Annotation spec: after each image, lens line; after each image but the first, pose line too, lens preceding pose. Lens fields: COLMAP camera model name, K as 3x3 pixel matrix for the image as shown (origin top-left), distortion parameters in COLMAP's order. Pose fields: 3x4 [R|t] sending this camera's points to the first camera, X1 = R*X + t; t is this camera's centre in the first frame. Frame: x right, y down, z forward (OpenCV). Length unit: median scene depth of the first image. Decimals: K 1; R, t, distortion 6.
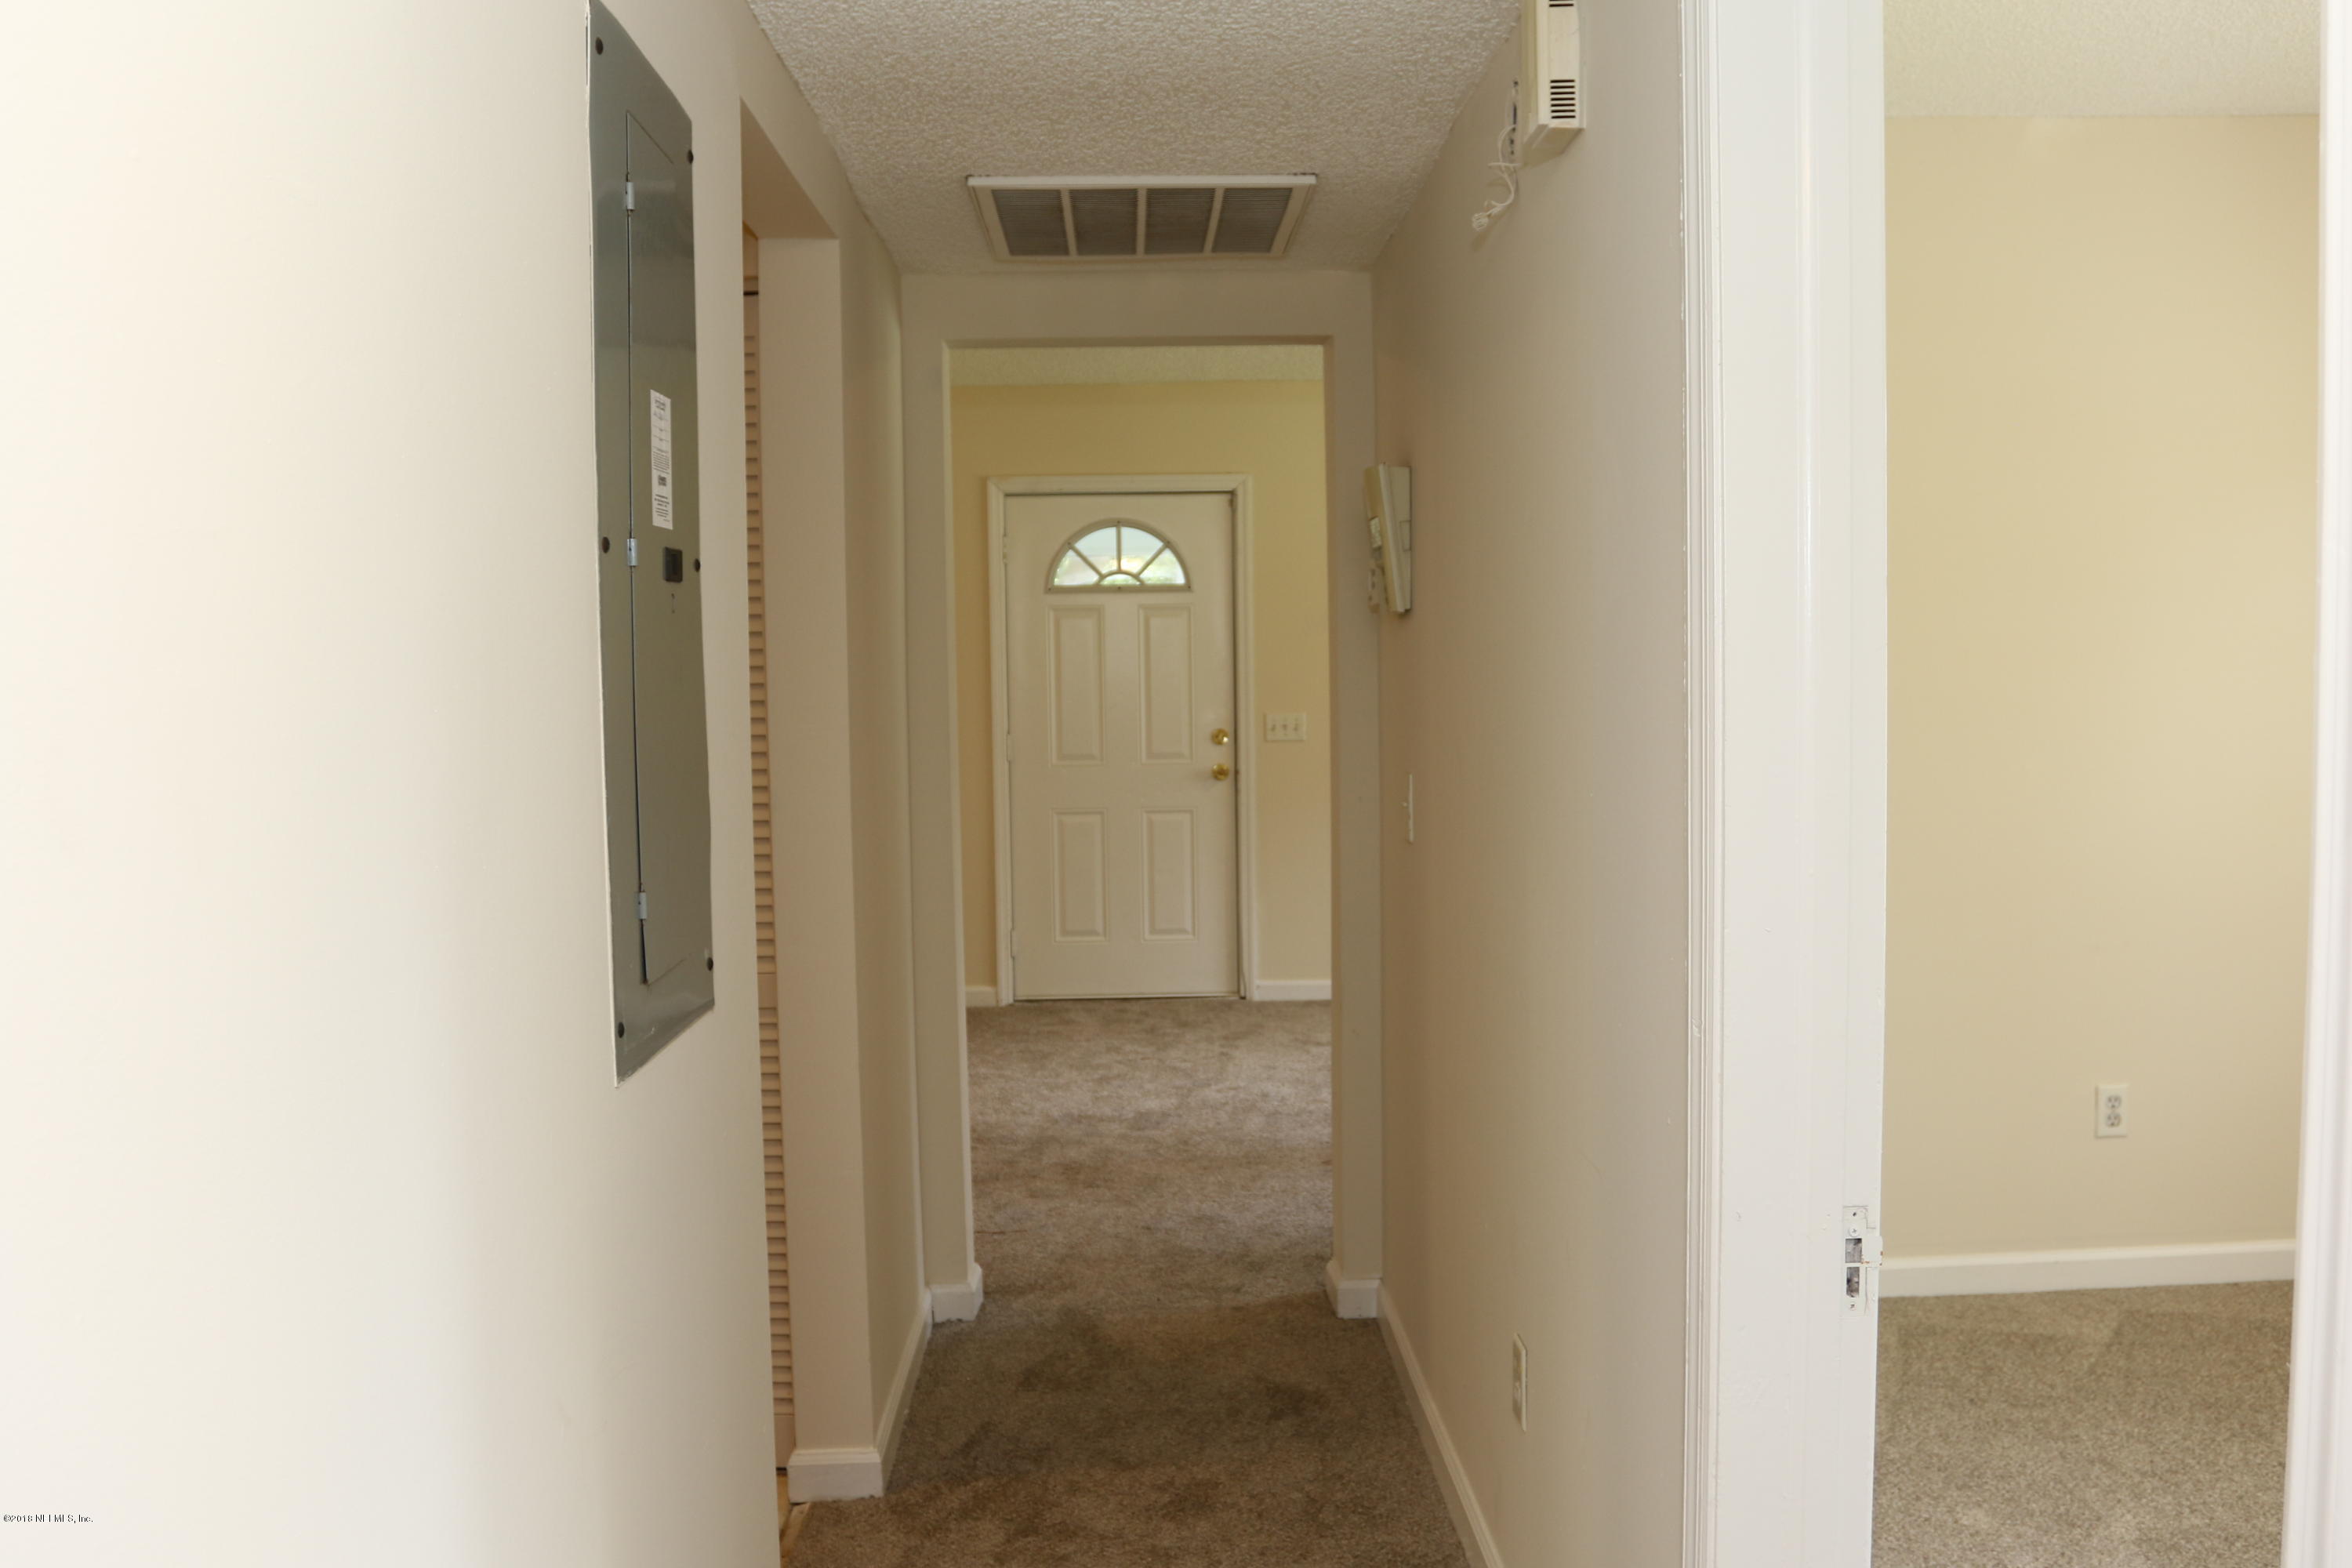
lens RADIAL K [[1797.8, 0, 1176.0], [0, 1797.8, 784.0], [0, 0, 1]] dist [-0.051137, 0.012715]
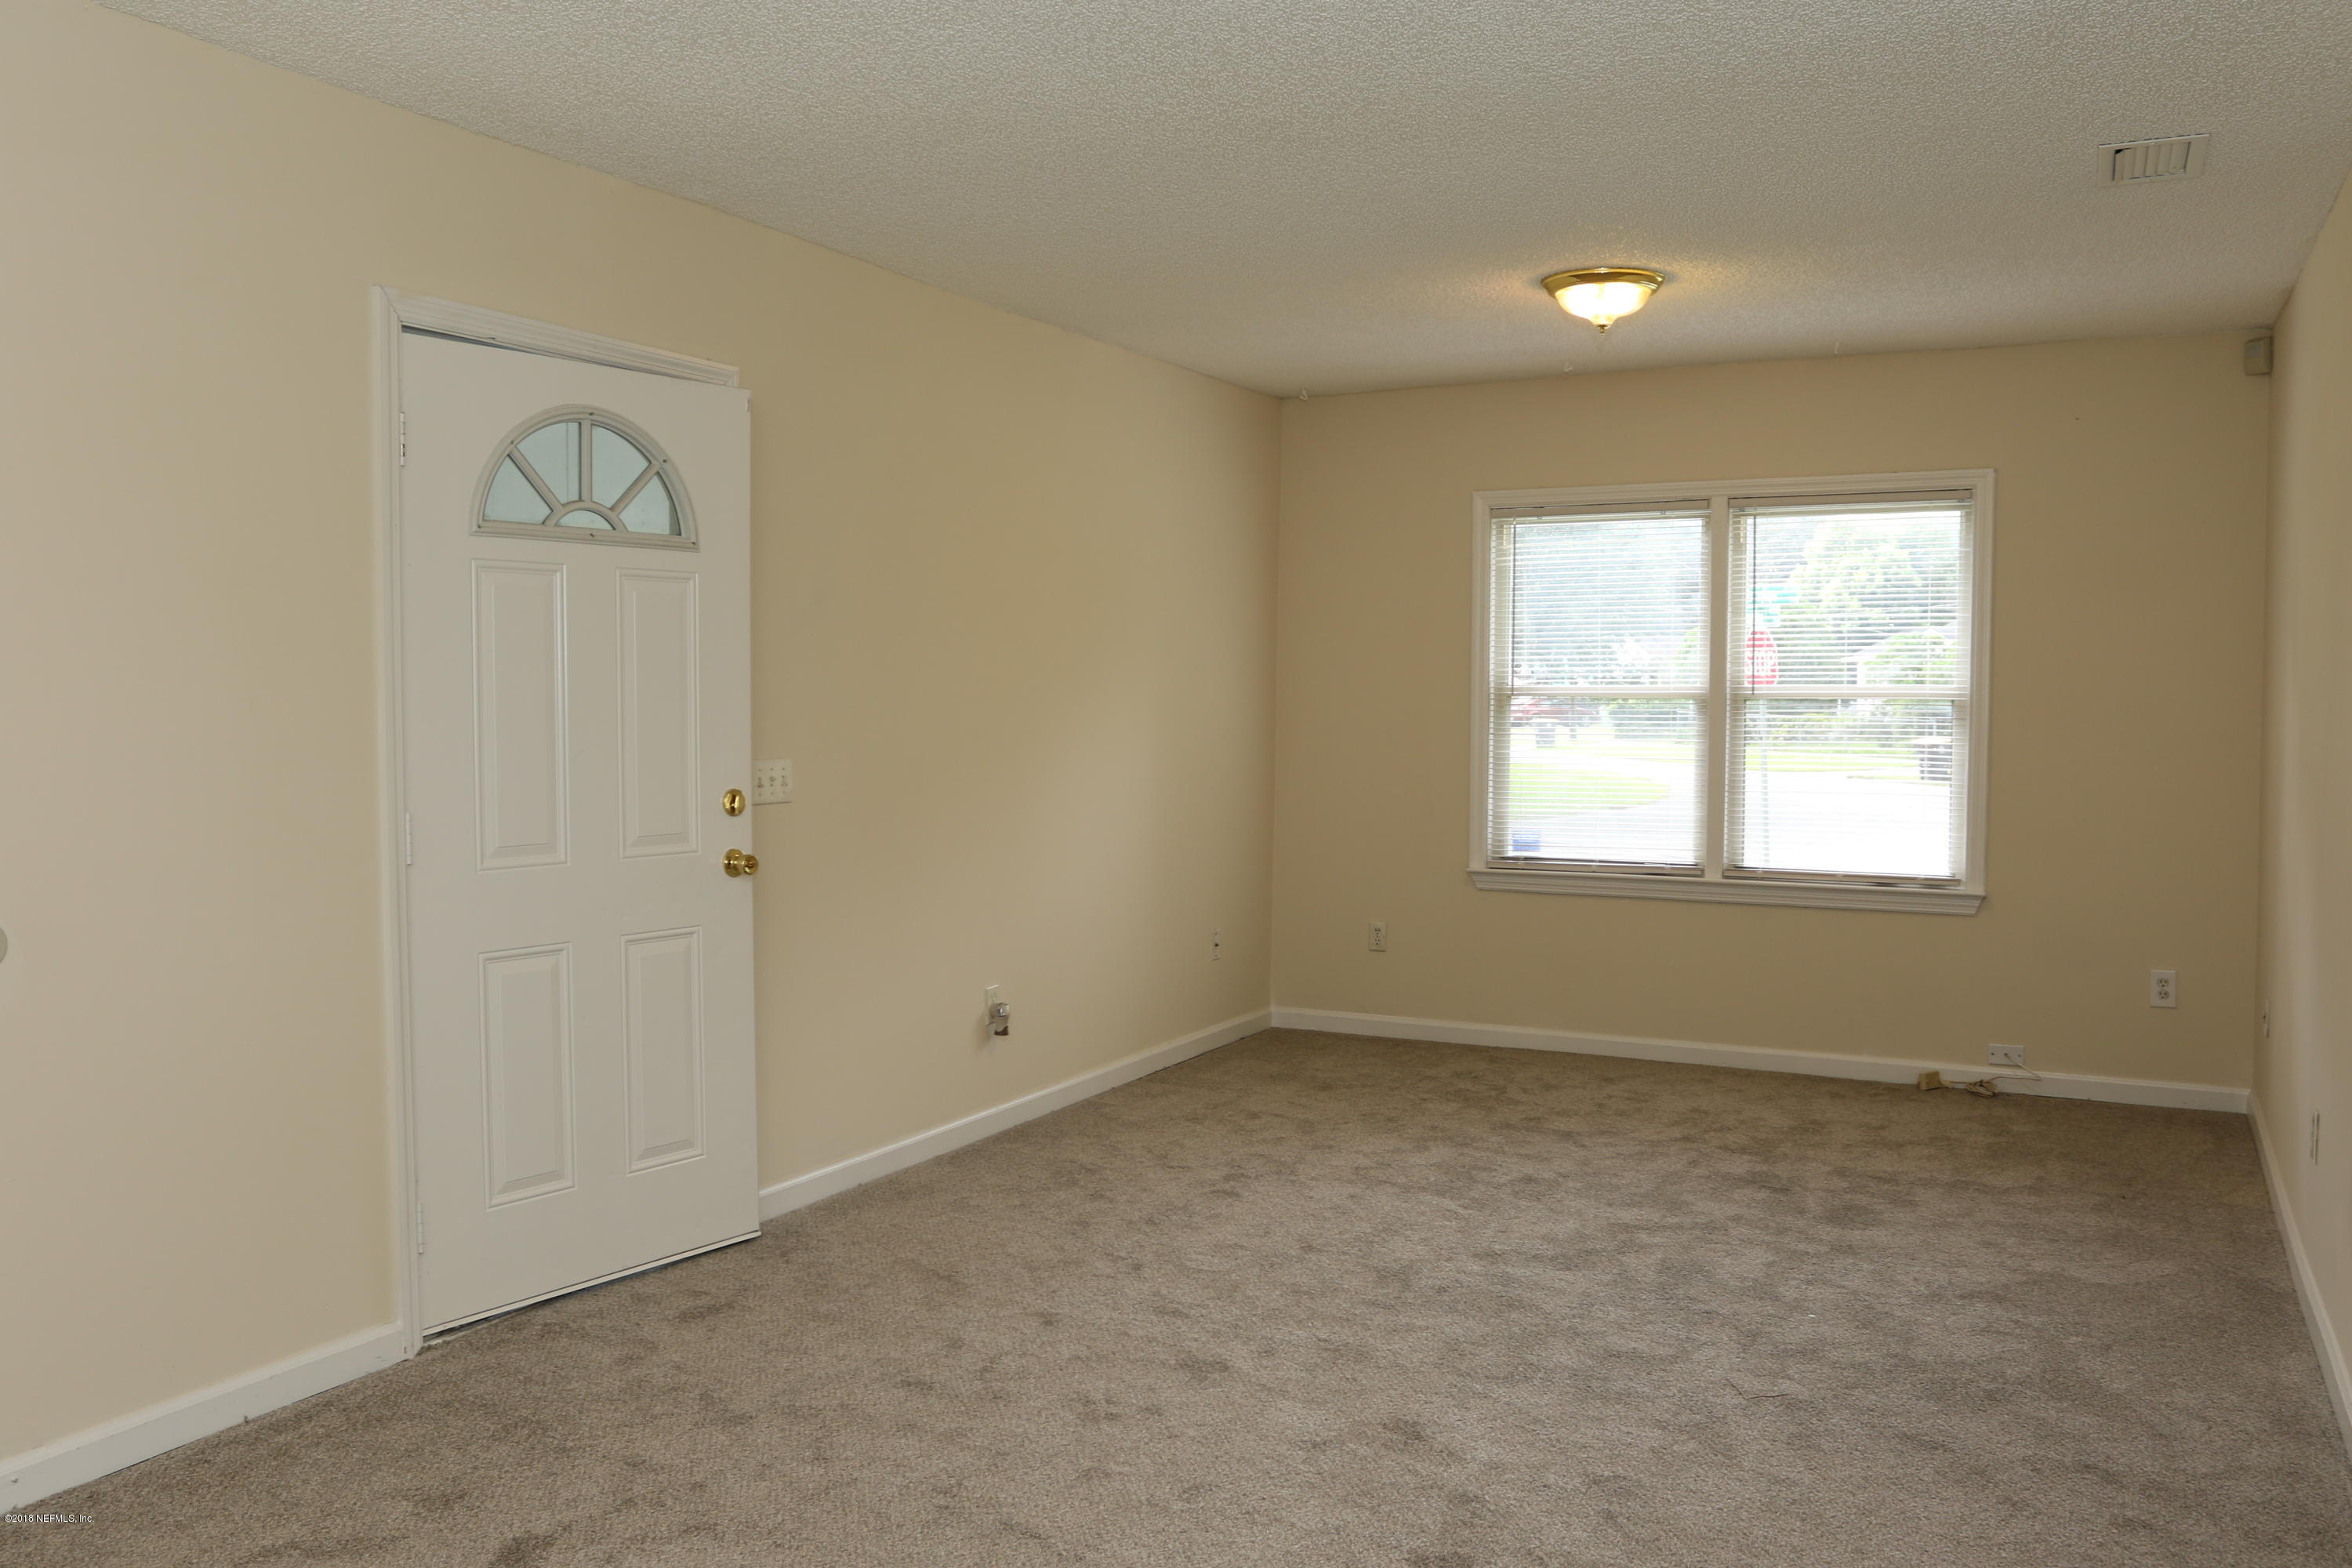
lens RADIAL K [[1797.8, 0, 1176.0], [0, 1797.8, 784.0], [0, 0, 1]] dist [-0.051137, 0.012715]
pose [[0.493219, -0.028877, 0.869426, -0.423159], [0.039116, 0.999174, 0.010996, -0.031298], [-0.869025, 0.028586, 0.493941, 0.576339]]
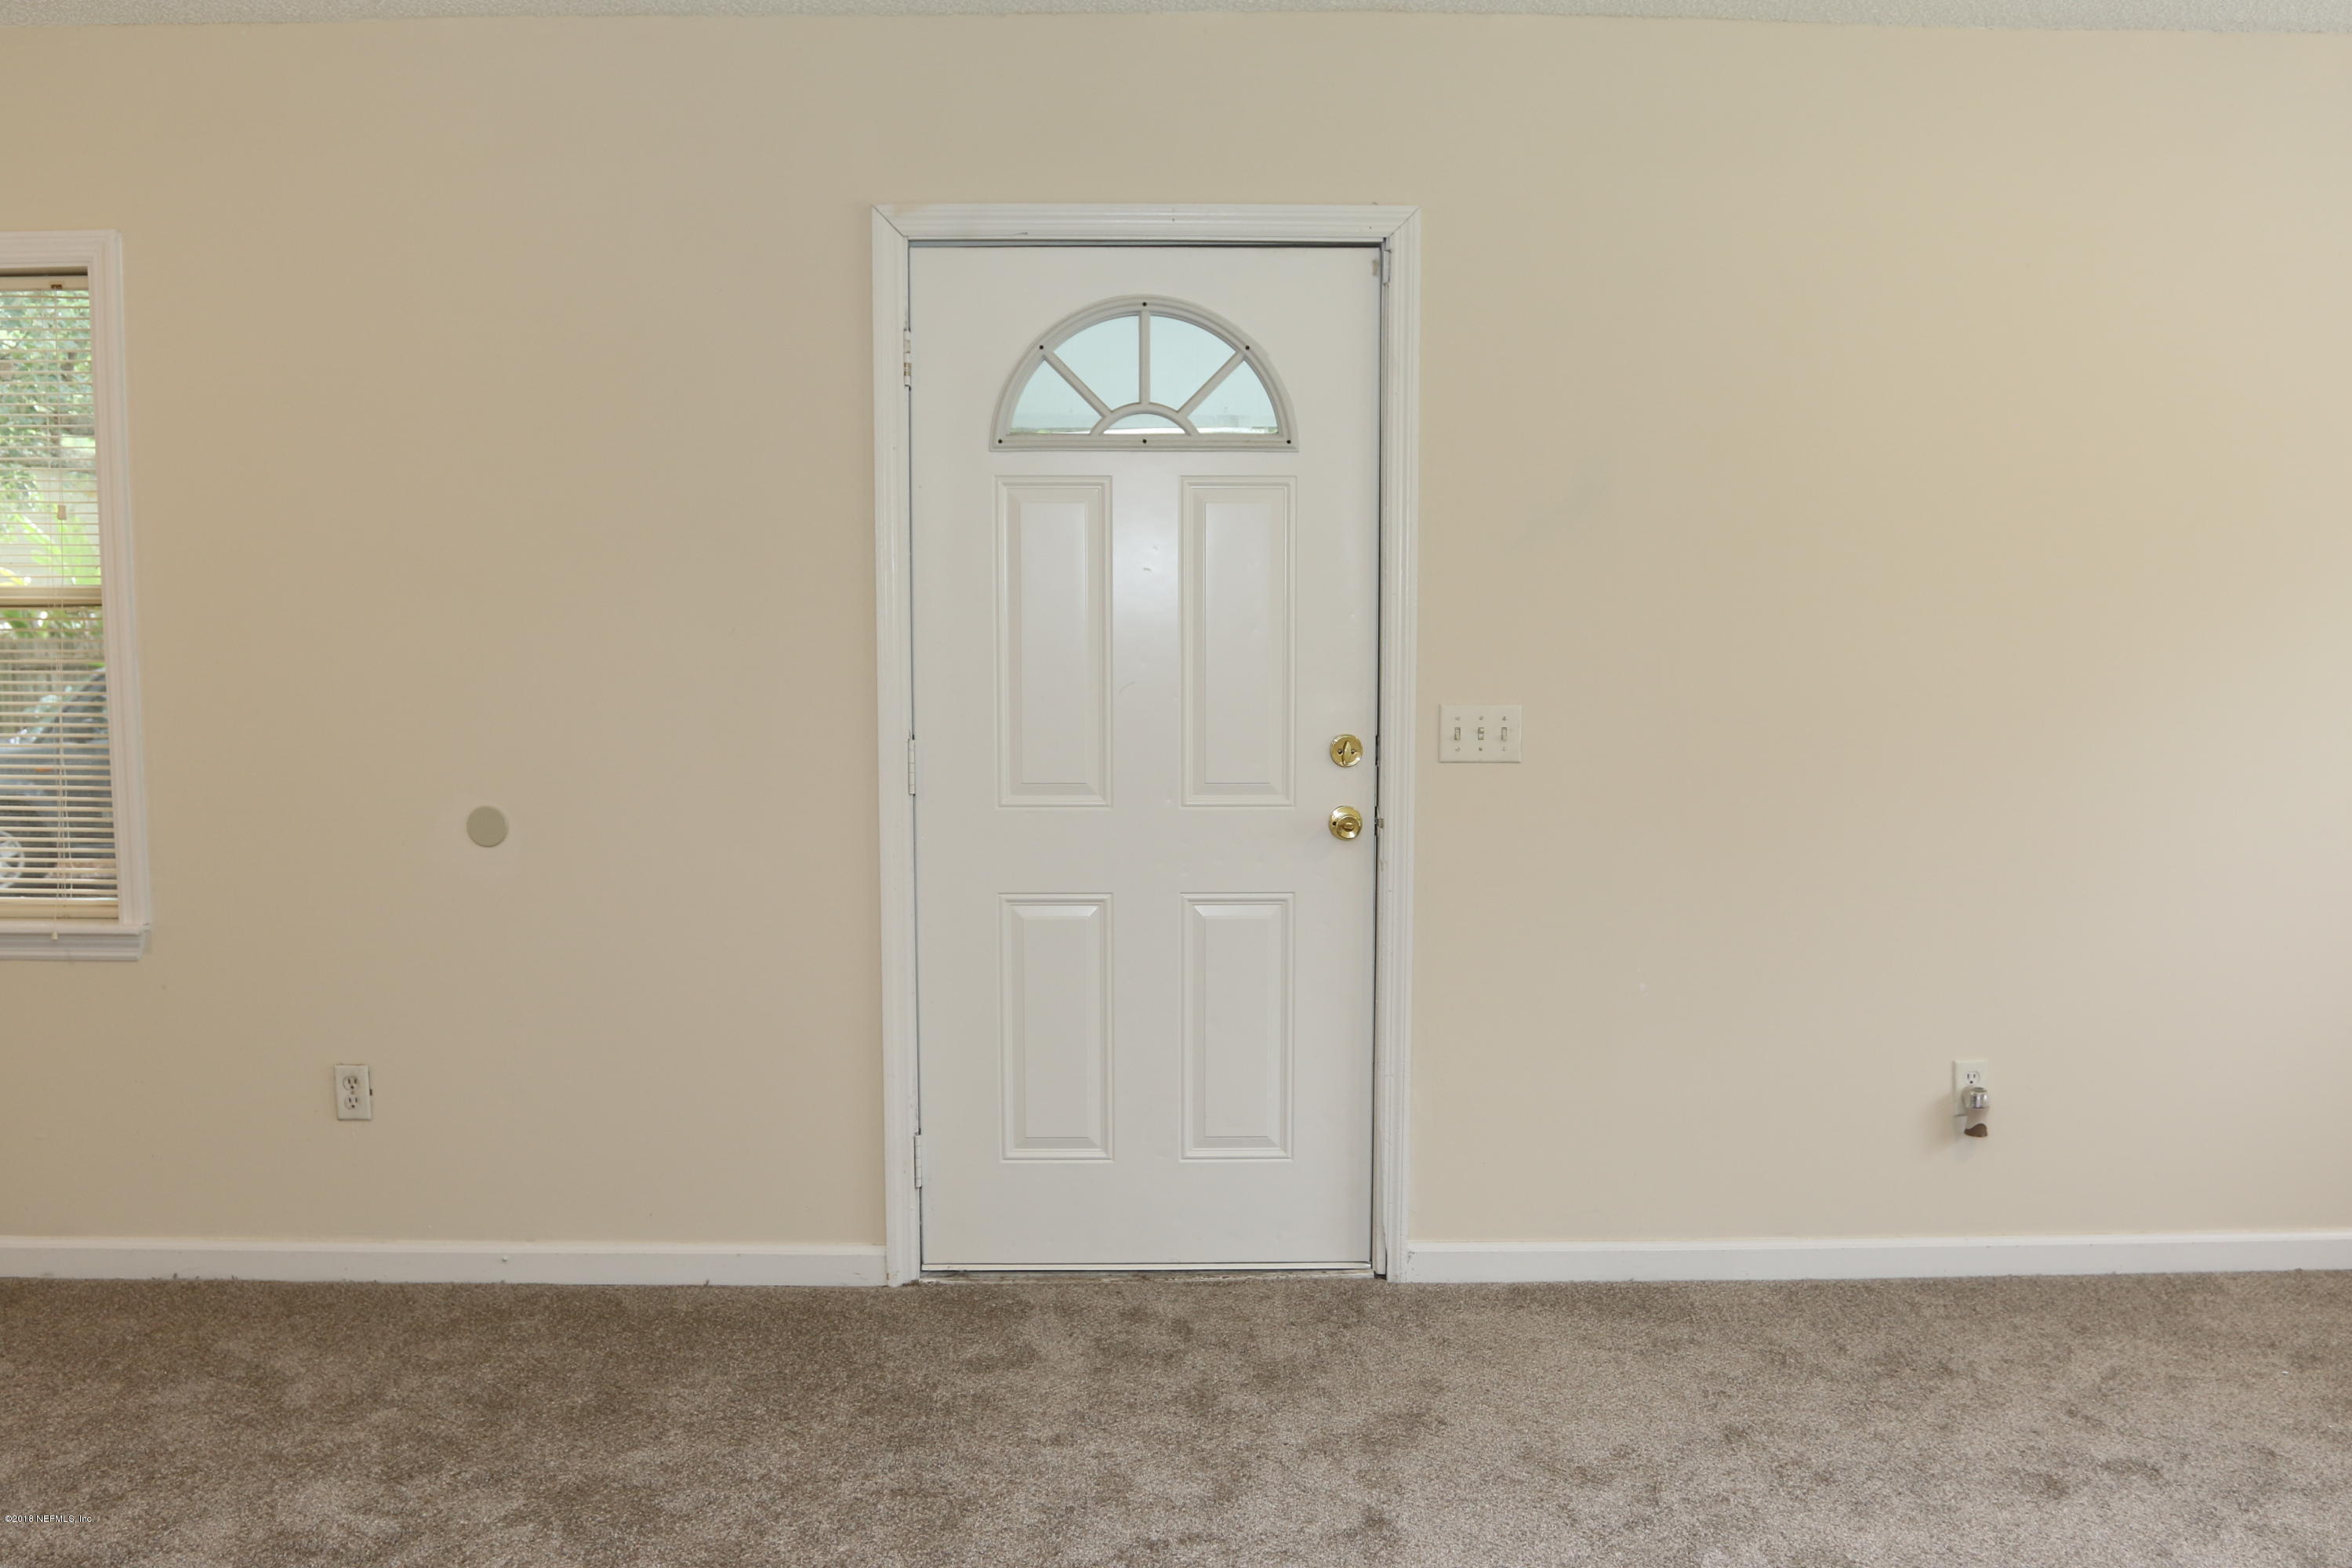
lens RADIAL K [[1797.8, 0, 1176.0], [0, 1797.8, 784.0], [0, 0, 1]] dist [-0.051137, 0.012715]
pose [[0.999816, 0.015158, -0.011721, -0.015715], [-0.014784, 0.999397, 0.031419, -0.031888], [0.012190, -0.031240, 0.999438, 0.513804]]
